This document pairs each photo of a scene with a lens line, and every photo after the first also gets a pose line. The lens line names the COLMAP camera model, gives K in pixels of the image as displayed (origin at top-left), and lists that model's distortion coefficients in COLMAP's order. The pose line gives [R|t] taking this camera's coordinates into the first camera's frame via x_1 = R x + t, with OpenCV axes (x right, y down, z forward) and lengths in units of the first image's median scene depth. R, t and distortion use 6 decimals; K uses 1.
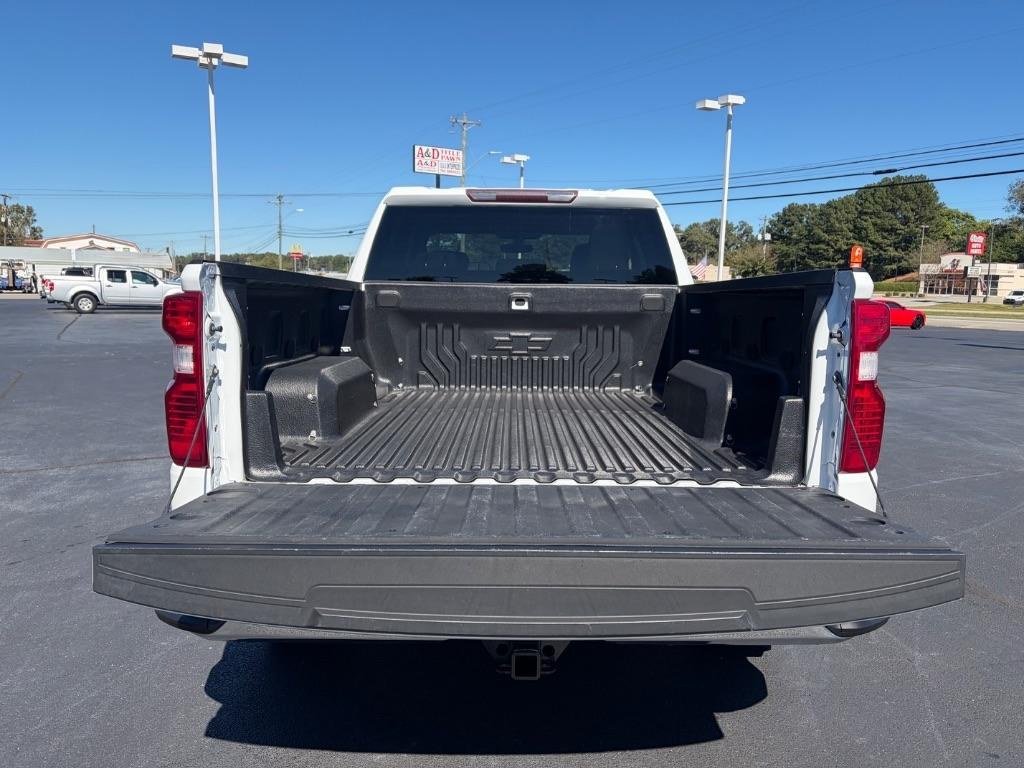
lens RADIAL K [[776.2, 0, 519.9], [0, 776.2, 387.7], [0, 0, 1]] dist [0.043408, -0.036635]
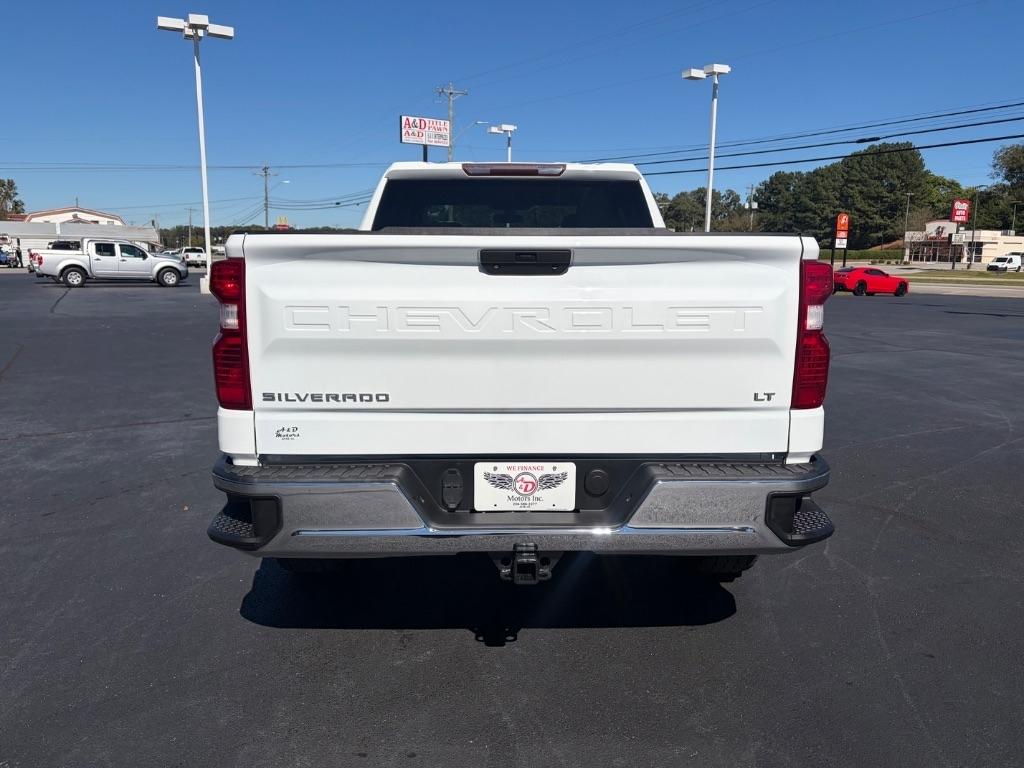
lens RADIAL K [[776.2, 0, 519.8], [0, 776.2, 377.5], [0, 0, 1]] dist [0.043408, -0.036635]
pose [[0.999853, -0.010155, 0.013824, -0.000931], [0.009821, 0.999663, 0.024035, 0.001886], [-0.014064, -0.023896, 0.999616, -0.010486]]
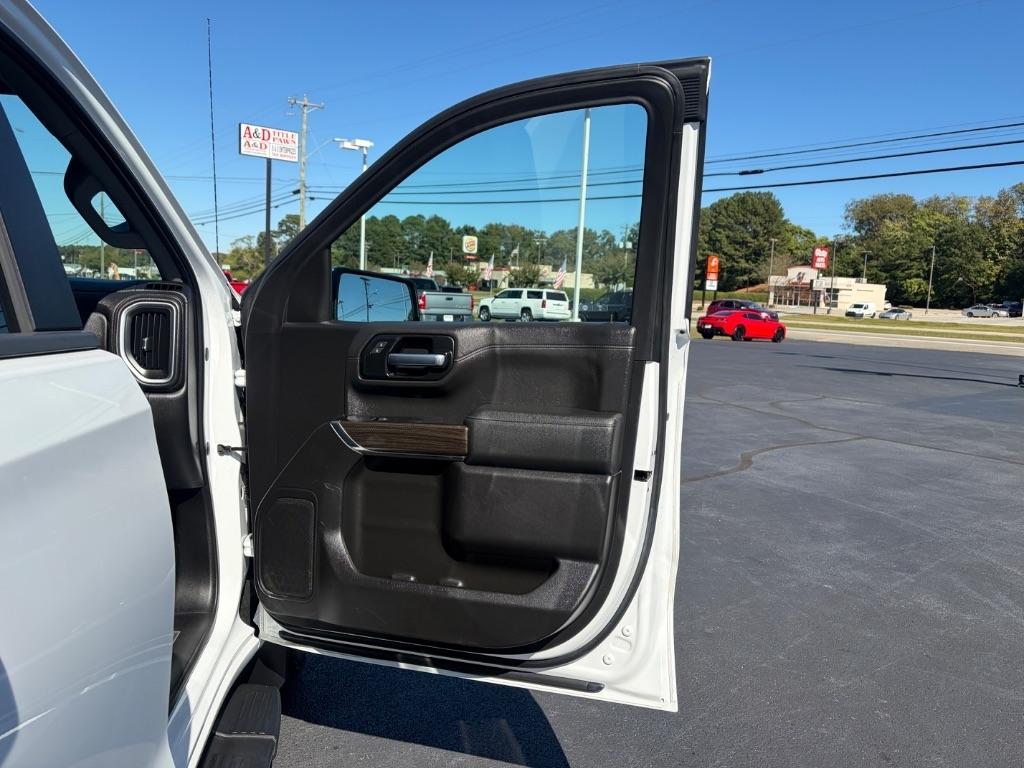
lens RADIAL K [[776.2, 0, 519.6], [0, 776.2, 376.1], [0, 0, 1]] dist [0.043408, -0.036635]
pose [[0.986037, 0.004530, 0.166467, 0.039582], [-0.001410, 0.999821, -0.018852, -0.016923], [-0.166522, 0.018354, 0.985867, 0.124226]]
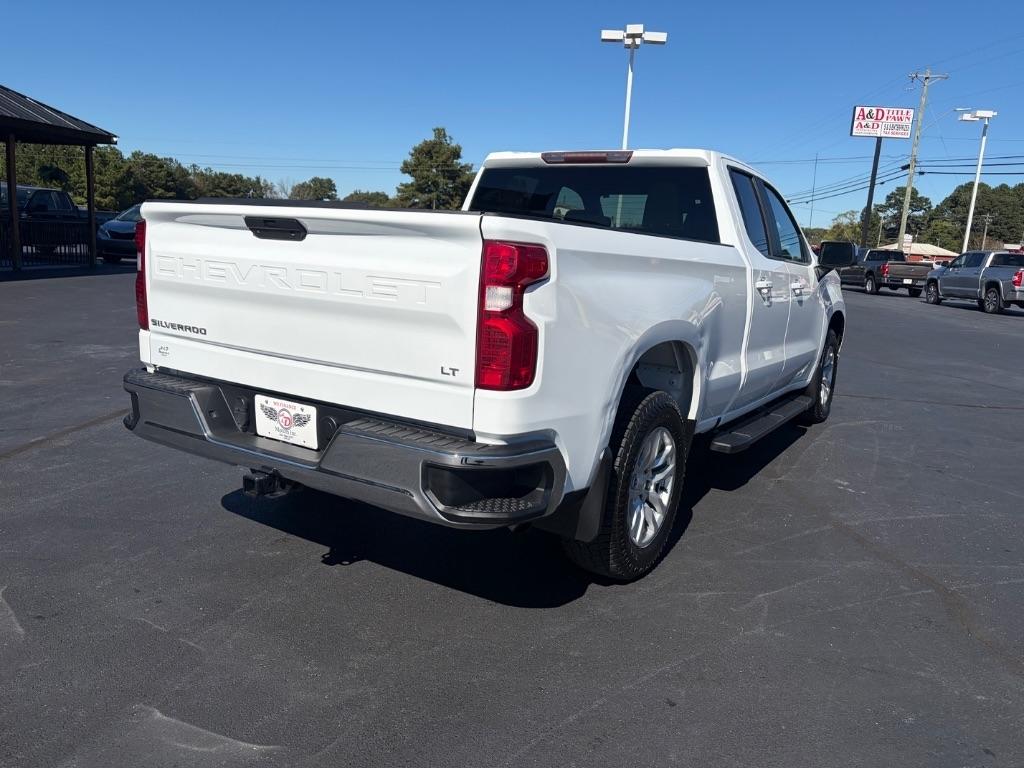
lens RADIAL K [[776.2, 0, 514.3], [0, 776.2, 372.0], [0, 0, 1]] dist [0.043408, -0.036635]
pose [[0.843286, 0.122851, -0.523237, 0.067336], [-0.113505, 0.992276, 0.050045, 0.001297], [0.525344, 0.017188, 0.850716, 0.002229]]
